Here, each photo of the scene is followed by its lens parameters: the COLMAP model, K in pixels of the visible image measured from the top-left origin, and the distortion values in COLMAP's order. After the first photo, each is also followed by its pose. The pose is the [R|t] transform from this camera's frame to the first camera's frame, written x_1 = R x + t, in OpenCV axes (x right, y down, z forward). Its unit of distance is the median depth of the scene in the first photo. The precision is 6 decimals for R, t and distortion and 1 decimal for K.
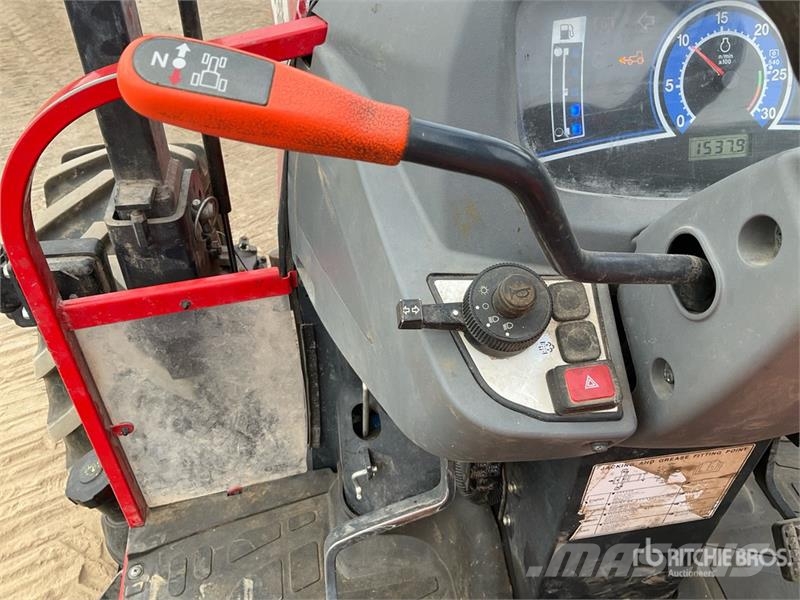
lens RADIAL K [[660.0, 0, 395.3], [0, 660.0, 303.2], [0, 0, 1]] dist [0.097916, -0.191811]
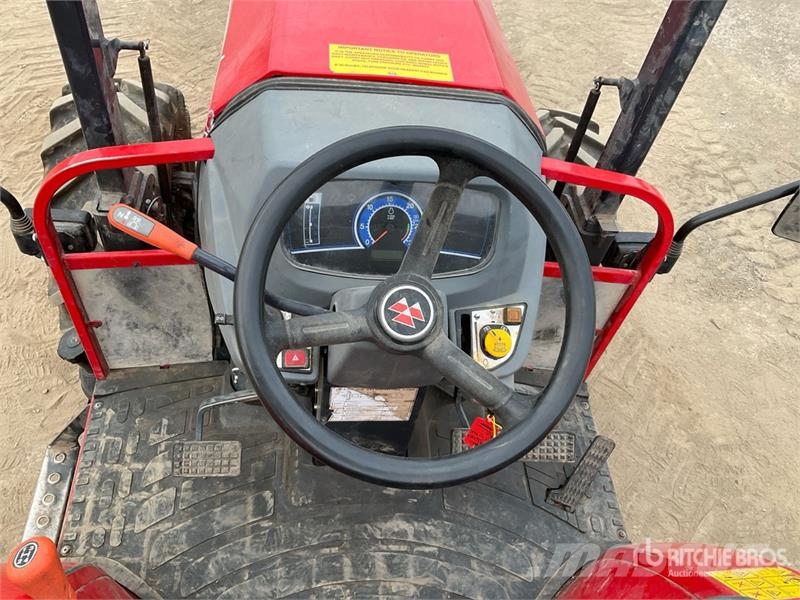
lens RADIAL K [[660.0, 0, 395.3], [0, 660.0, 303.2], [0, 0, 1]] dist [0.097916, -0.191811]
pose [[0.989328, 0.142375, 0.030983, 0.262239], [-0.145642, 0.972621, 0.181098, -0.262065], [-0.004351, -0.183678, 0.982977, -0.607433]]
